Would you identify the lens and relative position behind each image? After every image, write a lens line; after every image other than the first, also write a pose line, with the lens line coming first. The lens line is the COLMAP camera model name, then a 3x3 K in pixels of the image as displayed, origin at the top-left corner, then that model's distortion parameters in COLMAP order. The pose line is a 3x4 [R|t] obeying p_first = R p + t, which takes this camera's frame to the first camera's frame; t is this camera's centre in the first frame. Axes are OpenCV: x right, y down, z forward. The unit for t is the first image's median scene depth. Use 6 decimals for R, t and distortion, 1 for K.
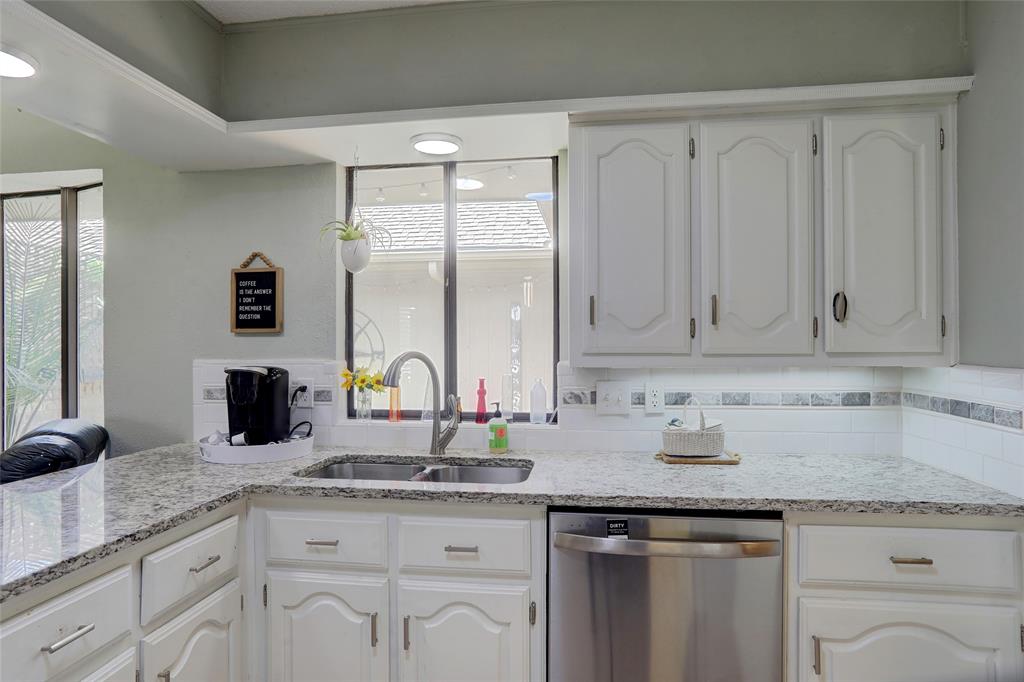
lens RADIAL K [[598.4, 0, 507.6], [0, 598.4, 343.0], [0, 0, 1]] dist [-0.074627, 0.053585]
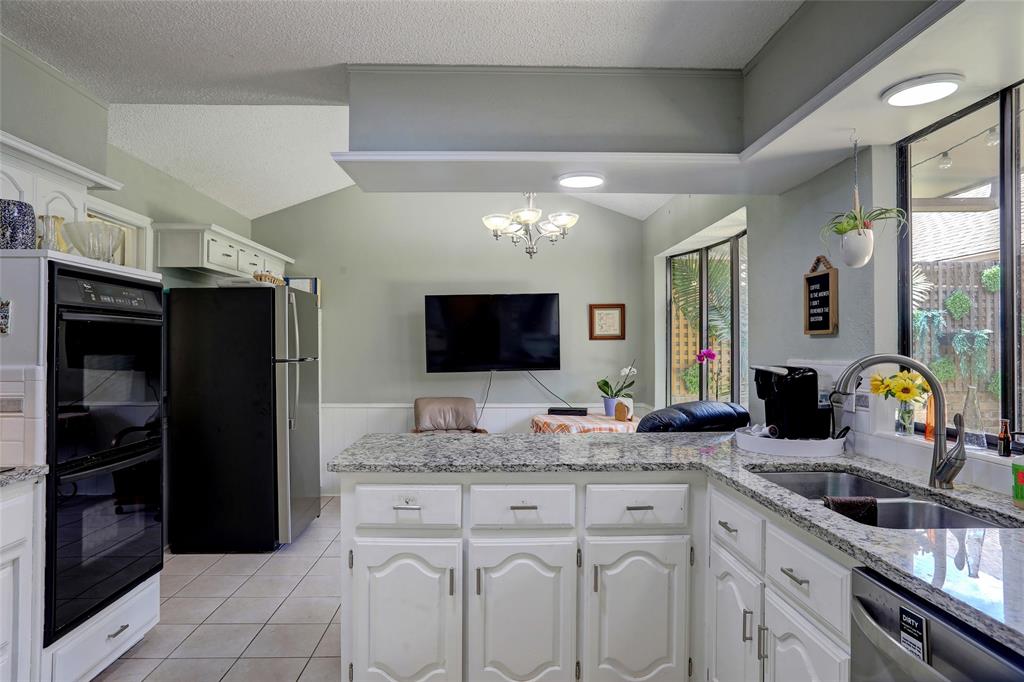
lens RADIAL K [[598.4, 0, 507.6], [0, 598.4, 343.0], [0, 0, 1]] dist [-0.074627, 0.053585]
pose [[0.162966, -0.003690, -0.986625, 0.539262], [0.004094, 0.999987, -0.003064, -0.001420], [0.986623, -0.003540, 0.162979, 0.323400]]
